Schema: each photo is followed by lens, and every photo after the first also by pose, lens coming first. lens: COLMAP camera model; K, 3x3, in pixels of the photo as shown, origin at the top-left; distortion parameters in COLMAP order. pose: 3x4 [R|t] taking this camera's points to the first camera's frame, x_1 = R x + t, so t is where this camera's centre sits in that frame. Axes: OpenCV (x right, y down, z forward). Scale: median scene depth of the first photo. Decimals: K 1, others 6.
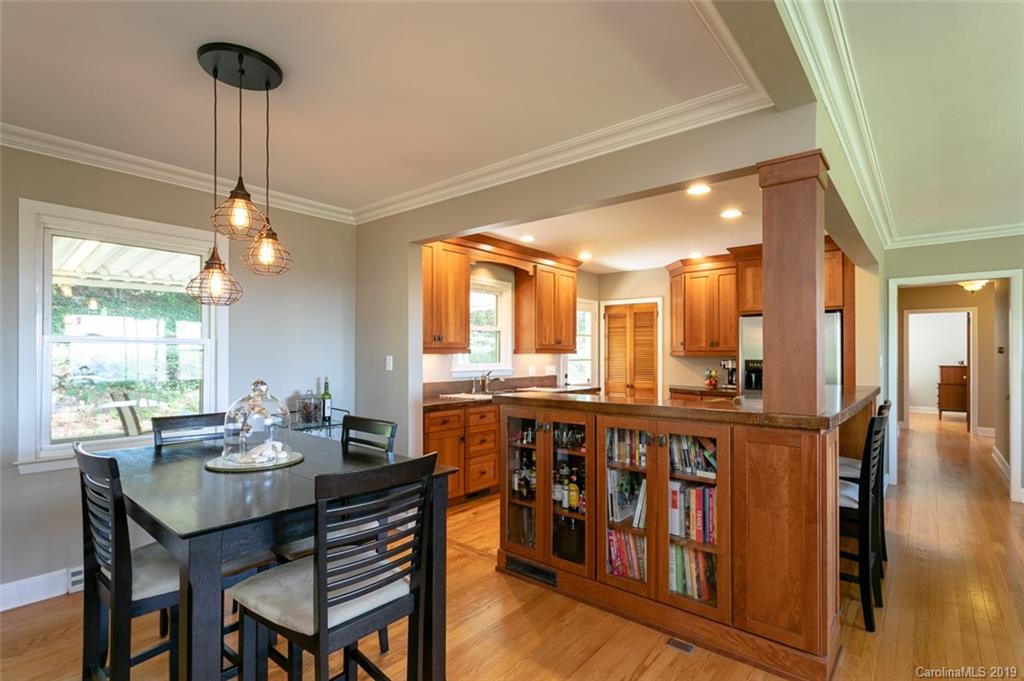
lens RADIAL K [[486.7, 0, 503.3], [0, 486.7, 355.9], [0, 0, 1]] dist [0.010854, -0.000441]
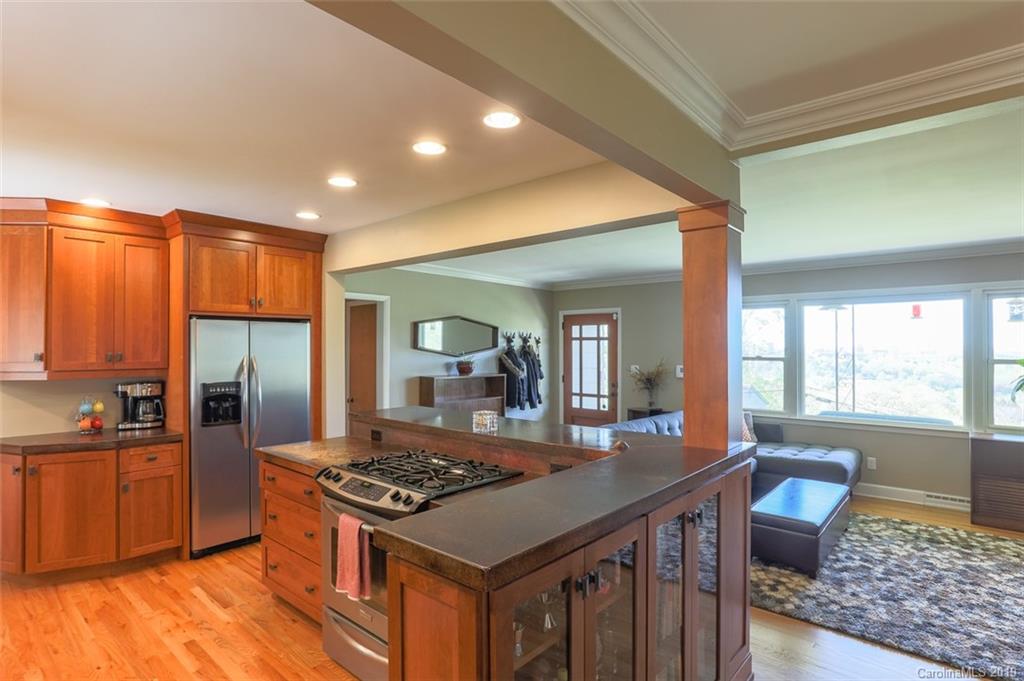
lens RADIAL K [[523.1, 0, 513.1], [0, 523.1, 343.8], [0, 0, 1]] dist [-0.021644, 0.005611]
pose [[0.008995, 0.007080, 0.999934, -0.290795], [0.004122, 0.999966, -0.007117, -0.053218], [-0.999951, 0.004186, 0.008966, 0.770777]]
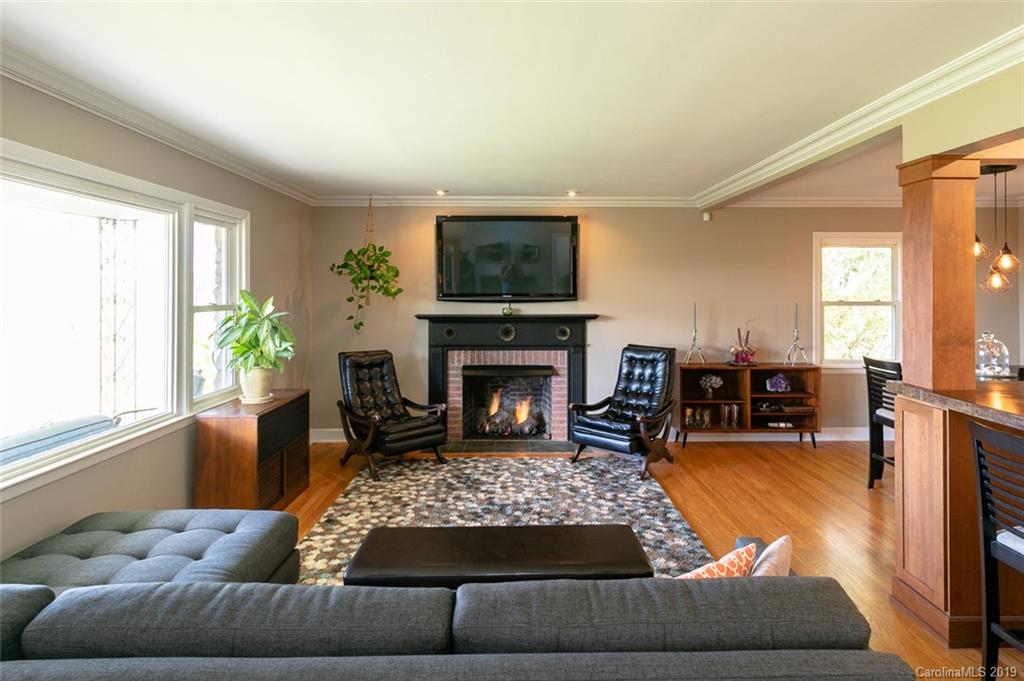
lens RADIAL K [[571.9, 0, 528.3], [0, 571.9, 283.4], [0, 0, 1]] dist [-0.004918, -0.001028]
pose [[-0.747133, -0.010653, -0.664589, 1.177926], [-0.005810, 0.999938, -0.009497, -0.053021], [0.664649, -0.003234, -0.747149, 0.730452]]
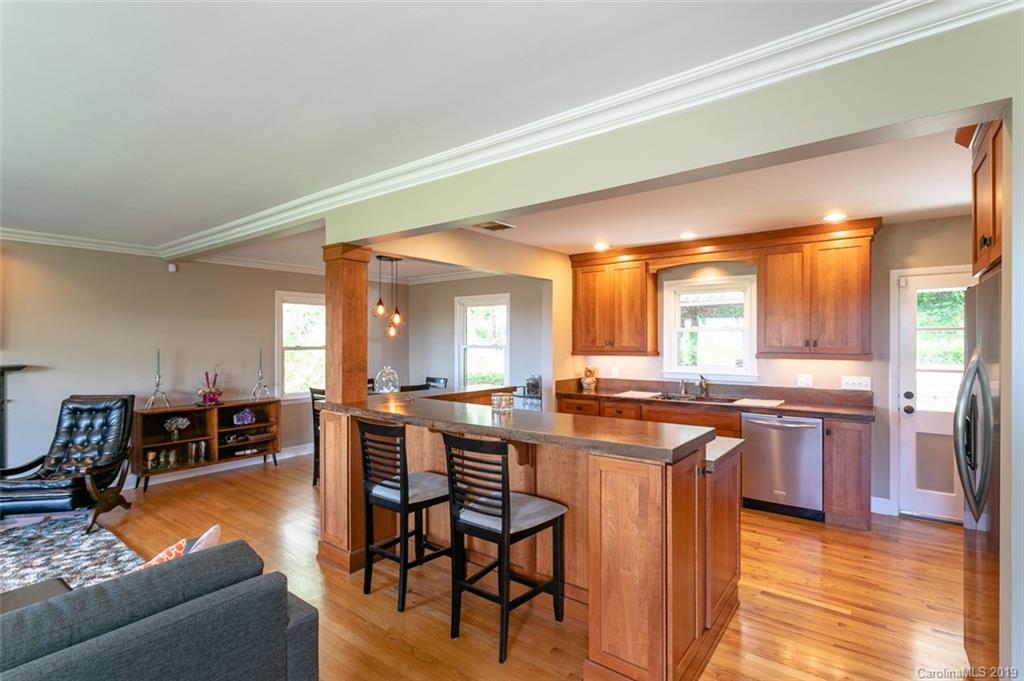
lens RADIAL K [[486.7, 0, 512.6], [0, 486.7, 343.4], [0, 0, 1]] dist [0.010854, -0.000441]
pose [[0.045657, 0.003470, -0.998951, 1.222960], [-0.003517, 0.999988, 0.003313, -0.043405], [0.998951, 0.003362, 0.045669, 0.797854]]
